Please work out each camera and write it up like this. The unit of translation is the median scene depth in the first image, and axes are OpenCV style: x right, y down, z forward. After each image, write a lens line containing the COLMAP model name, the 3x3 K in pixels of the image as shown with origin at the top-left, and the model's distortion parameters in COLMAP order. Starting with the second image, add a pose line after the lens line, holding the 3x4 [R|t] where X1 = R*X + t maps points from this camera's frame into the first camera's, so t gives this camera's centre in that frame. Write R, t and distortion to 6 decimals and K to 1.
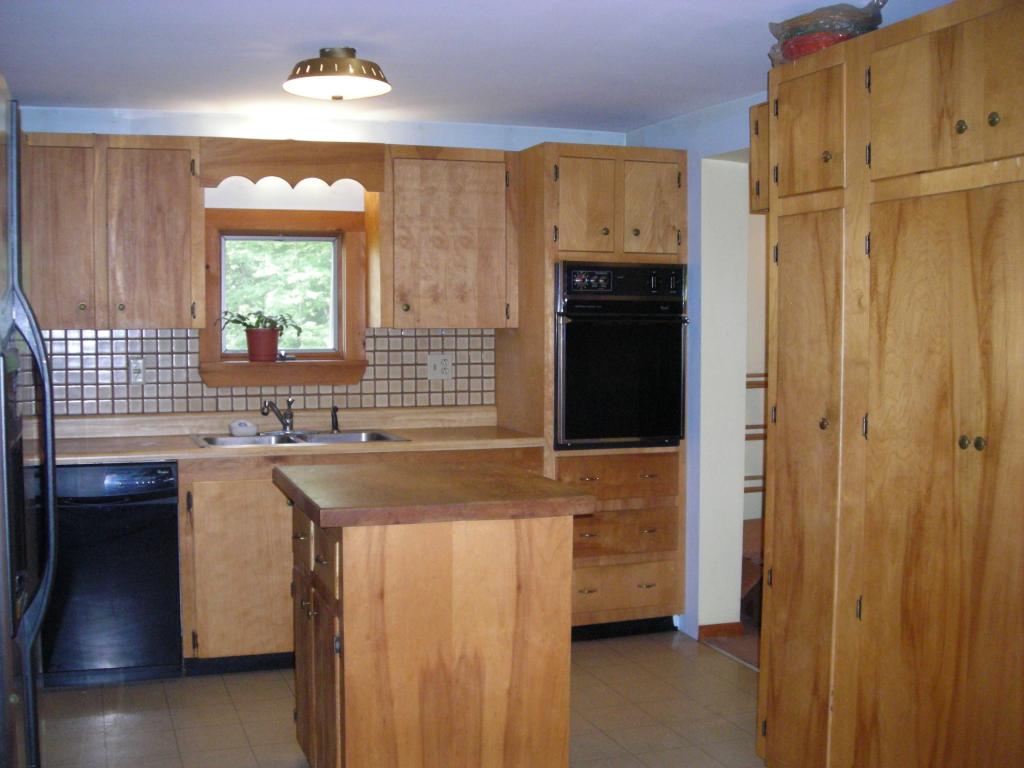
lens RADIAL K [[1144.6, 0, 462.1], [0, 1144.6, 384.7], [0, 0, 1]] dist [-0.259185, 0.333838]
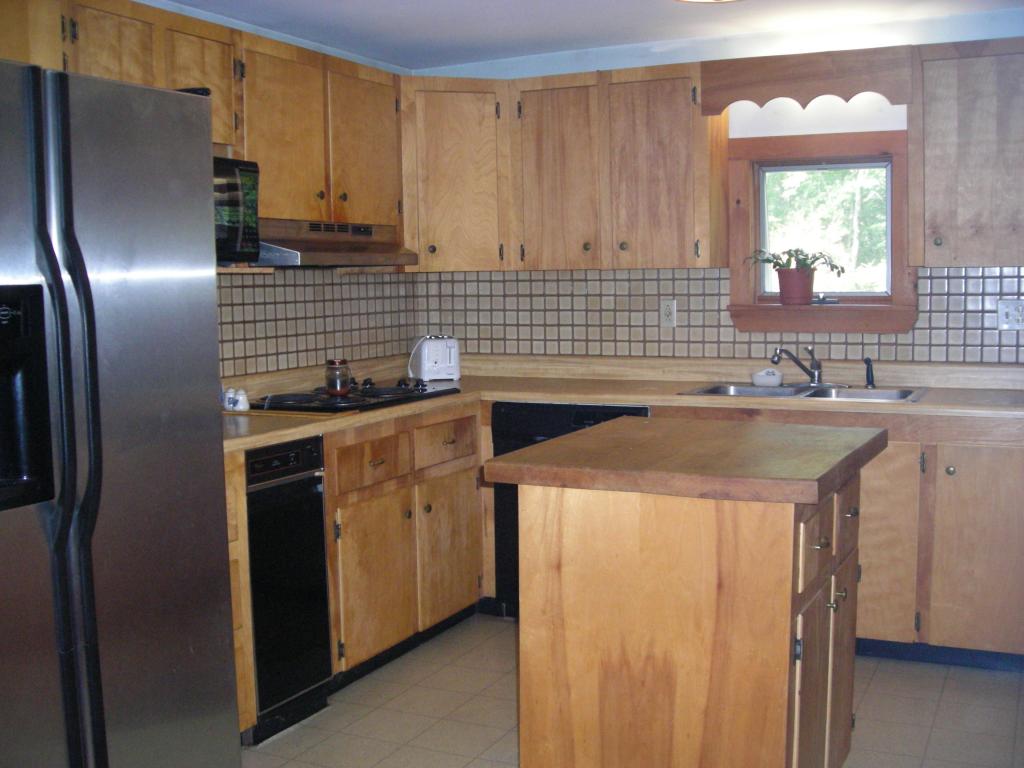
lens RADIAL K [[1144.6, 0, 462.1], [0, 1144.6, 384.7], [0, 0, 1]] dist [-0.259185, 0.333838]
pose [[0.706108, 0.052848, -0.706129, 0.290604], [-0.020150, 0.998307, 0.054565, -0.000527], [0.707817, -0.024301, 0.705977, 0.198720]]
